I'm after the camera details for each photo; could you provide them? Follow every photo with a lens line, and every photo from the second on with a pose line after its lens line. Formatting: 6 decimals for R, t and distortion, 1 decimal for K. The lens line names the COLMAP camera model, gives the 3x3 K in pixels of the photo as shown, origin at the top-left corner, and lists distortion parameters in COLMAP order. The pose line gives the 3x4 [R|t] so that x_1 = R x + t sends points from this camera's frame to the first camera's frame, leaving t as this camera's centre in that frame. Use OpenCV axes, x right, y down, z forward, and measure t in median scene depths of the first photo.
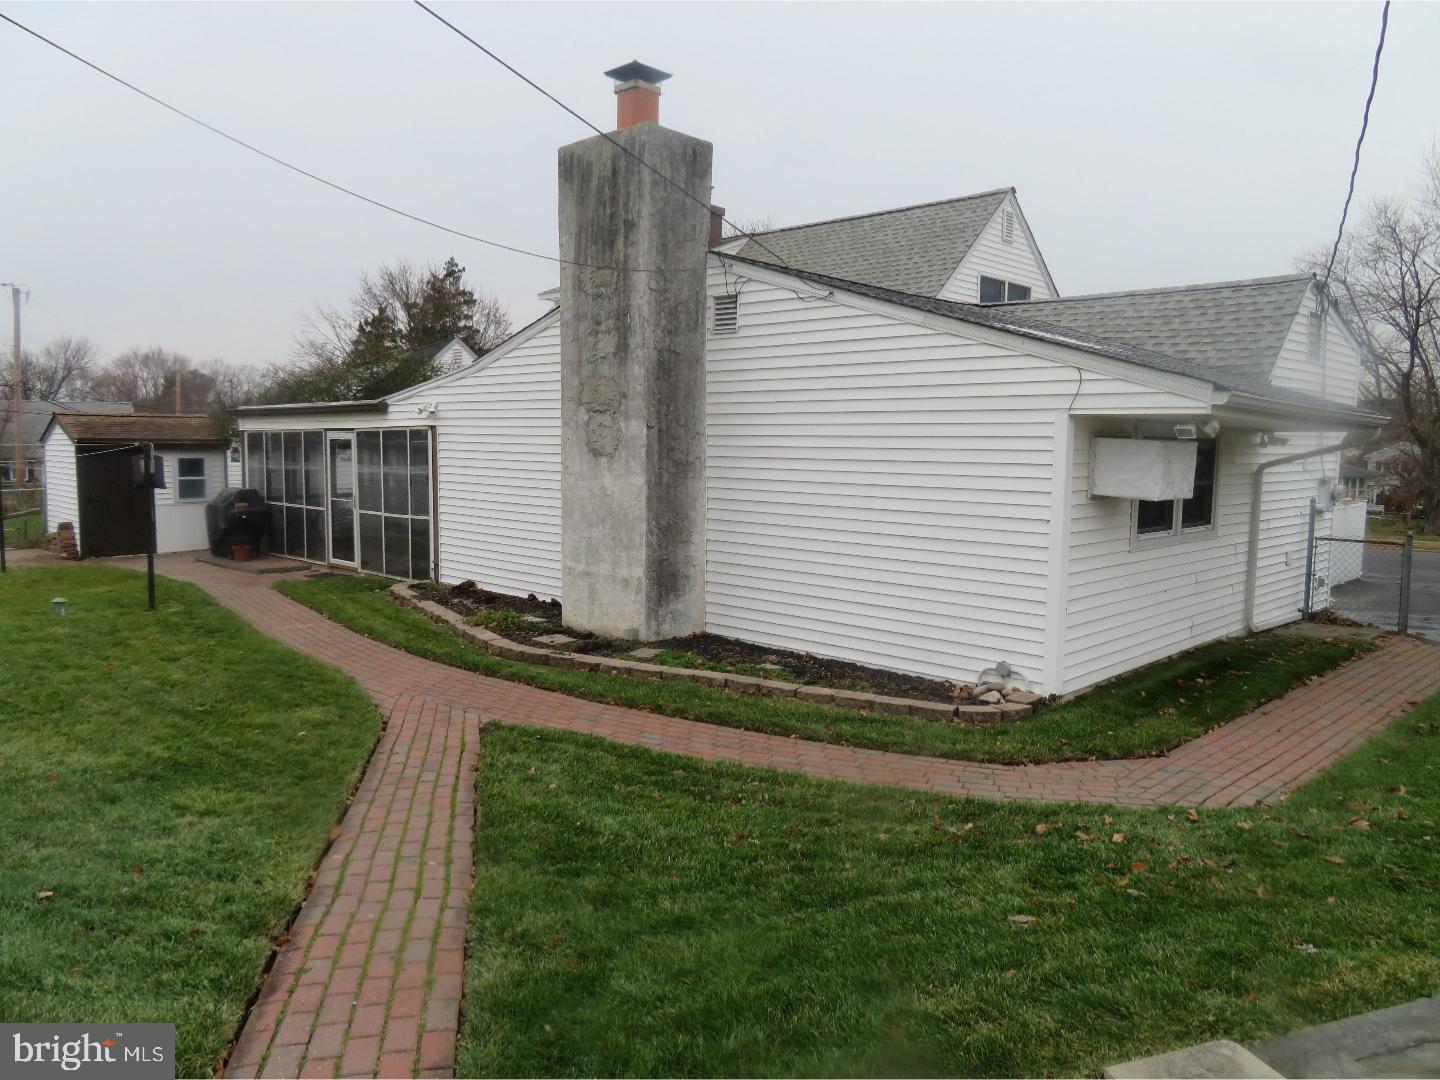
lens RADIAL K [[1027.6, 0, 721.2], [0, 1027.6, 541.0], [0, 0, 1]] dist [-0.009510, 0.005379]
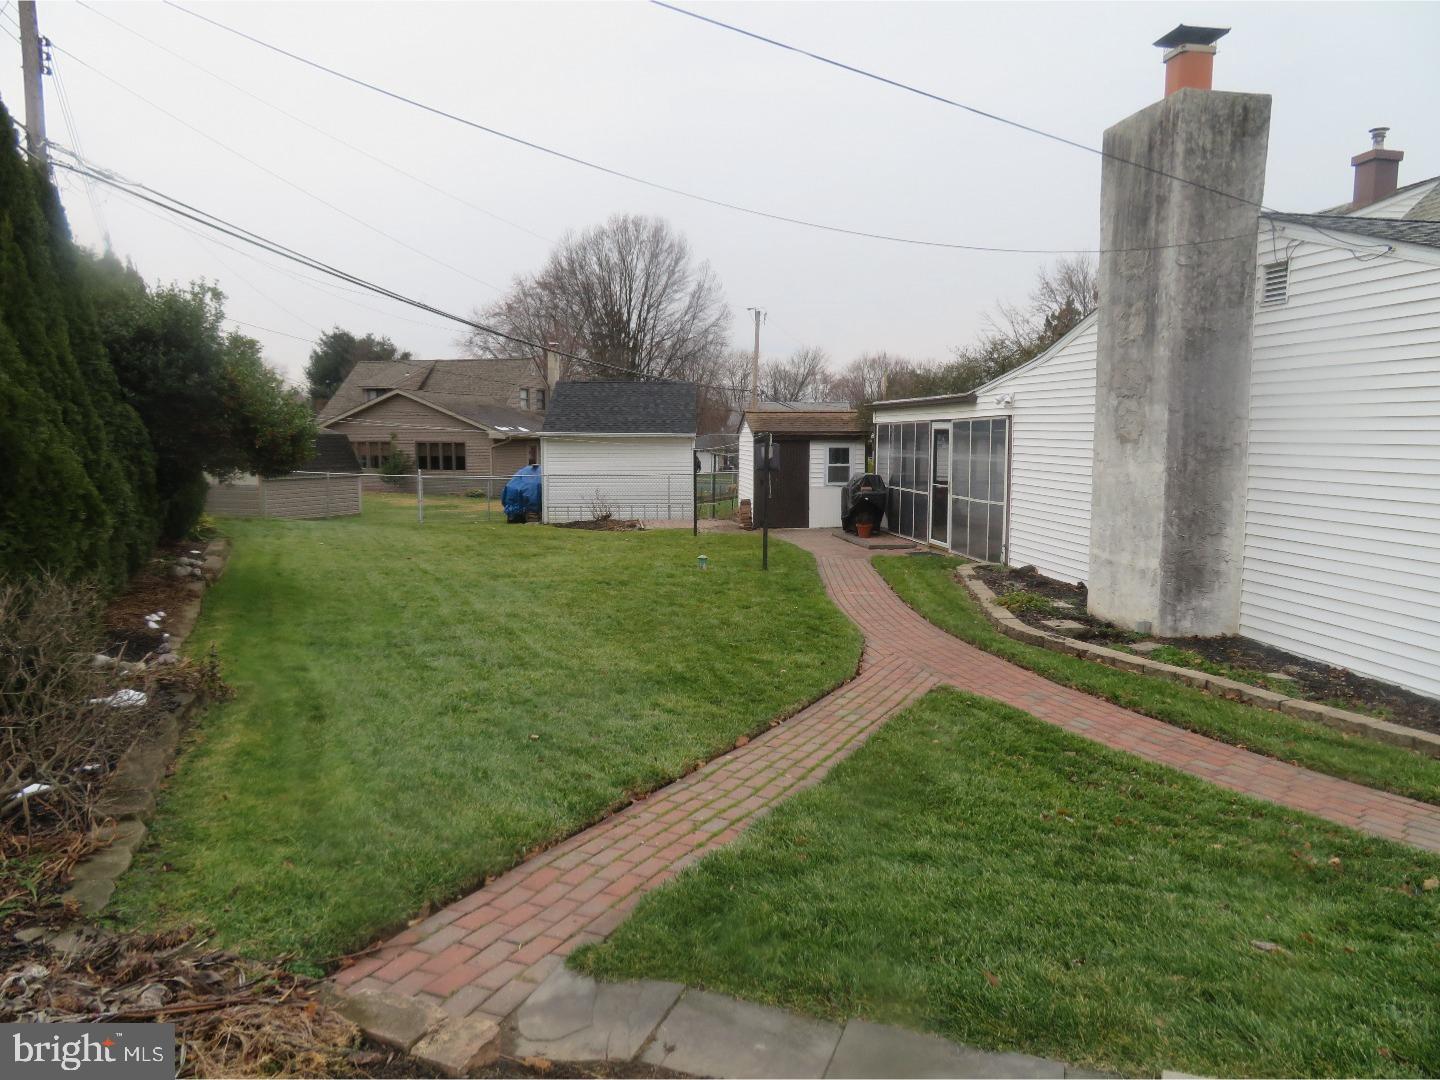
lens RADIAL K [[1027.6, 0, 724.2], [0, 1027.6, 537.9], [0, 0, 1]] dist [-0.009510, 0.005379]
pose [[0.792768, 0.052669, -0.607244, 0.181526], [-0.050382, 0.998513, 0.020831, 0.006957], [0.607438, 0.014080, 0.794243, -0.002584]]
